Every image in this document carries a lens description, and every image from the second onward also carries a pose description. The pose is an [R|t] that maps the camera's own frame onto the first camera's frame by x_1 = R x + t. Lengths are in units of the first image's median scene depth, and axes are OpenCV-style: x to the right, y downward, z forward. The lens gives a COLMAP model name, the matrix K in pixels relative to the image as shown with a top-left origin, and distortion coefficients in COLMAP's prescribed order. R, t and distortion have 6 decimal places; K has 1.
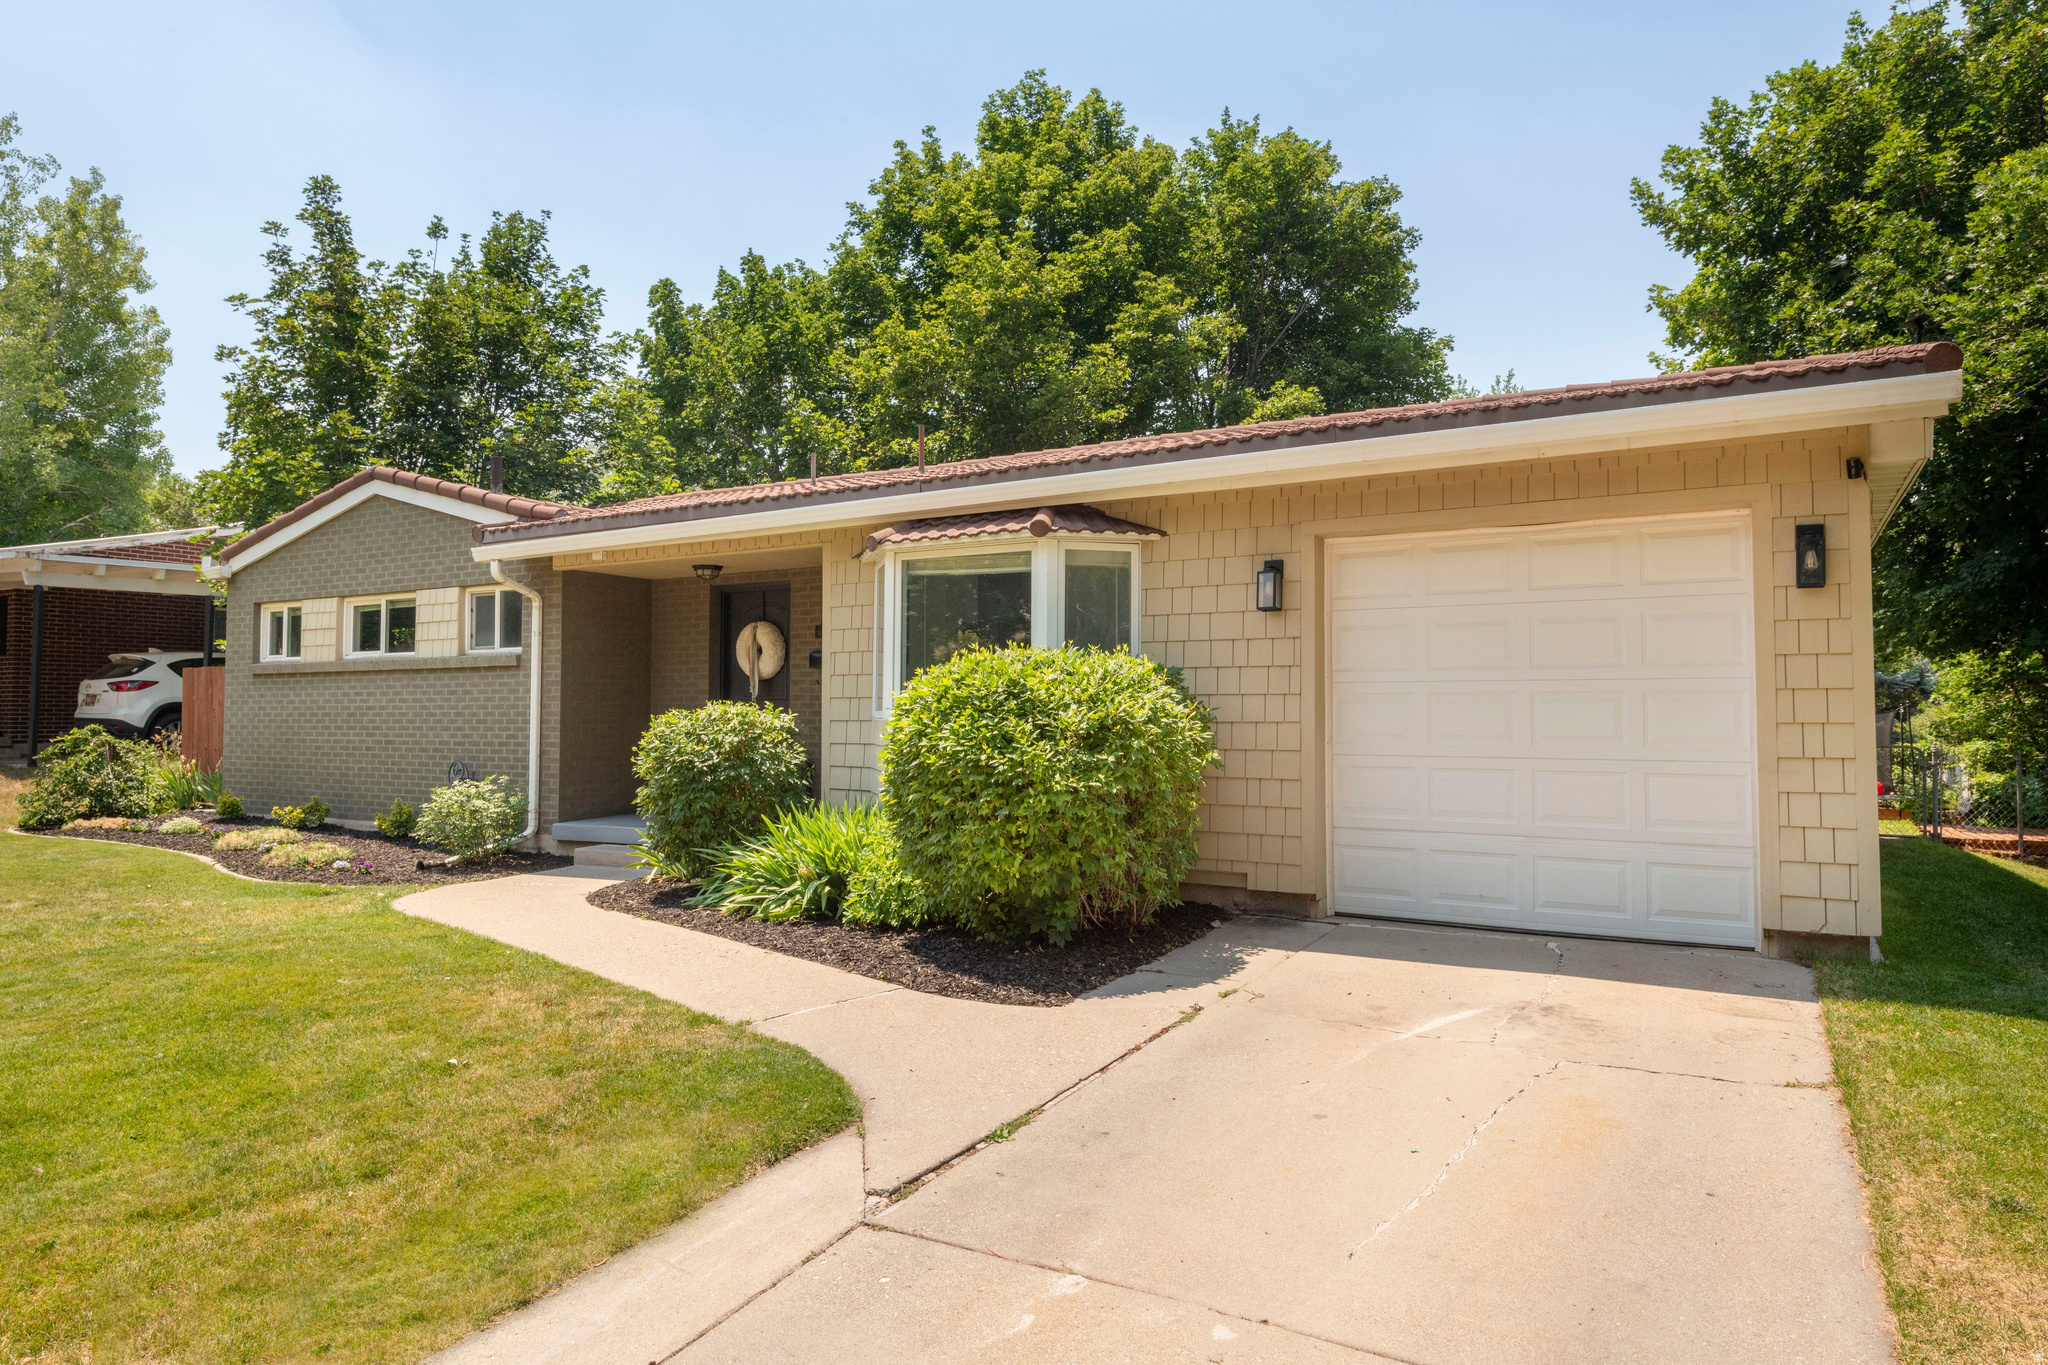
lens RADIAL K [[1249.8, 0, 1024.7], [0, 1249.8, 692.2], [0, 0, 1]] dist [-0.009327, -0.001596]
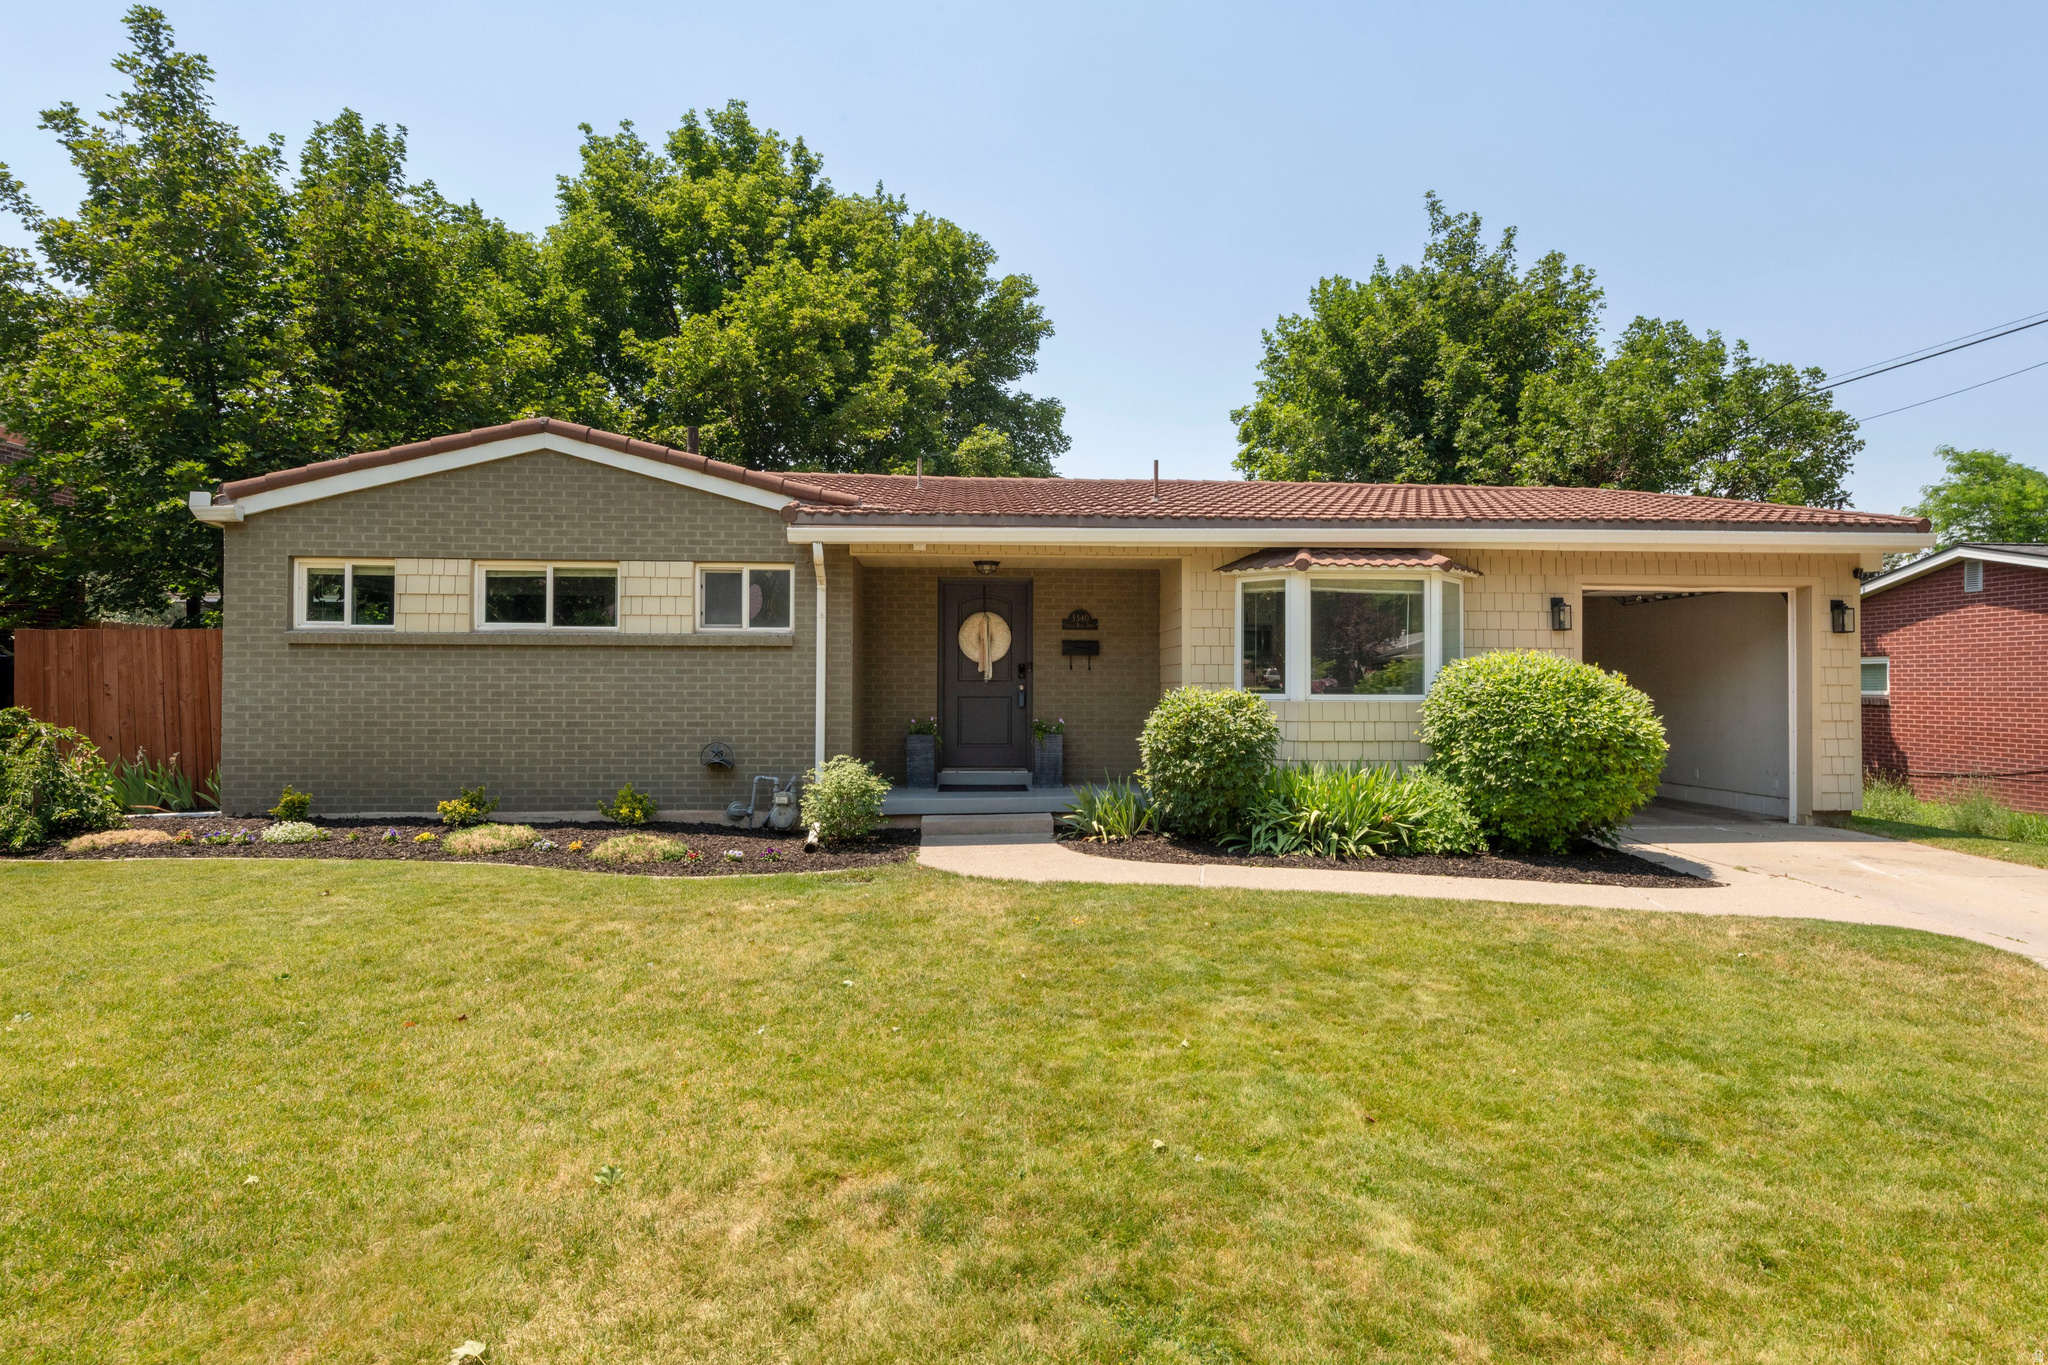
lens RADIAL K [[1145.6, 0, 1023.3], [0, 1145.6, 680.7], [0, 0, 1]] dist [0.007950, 0.001273]
pose [[0.818645, 0.017394, 0.574036, -0.726501], [-0.010871, 0.999831, -0.014794, 0.016484], [-0.574196, 0.005871, 0.818697, 0.132812]]
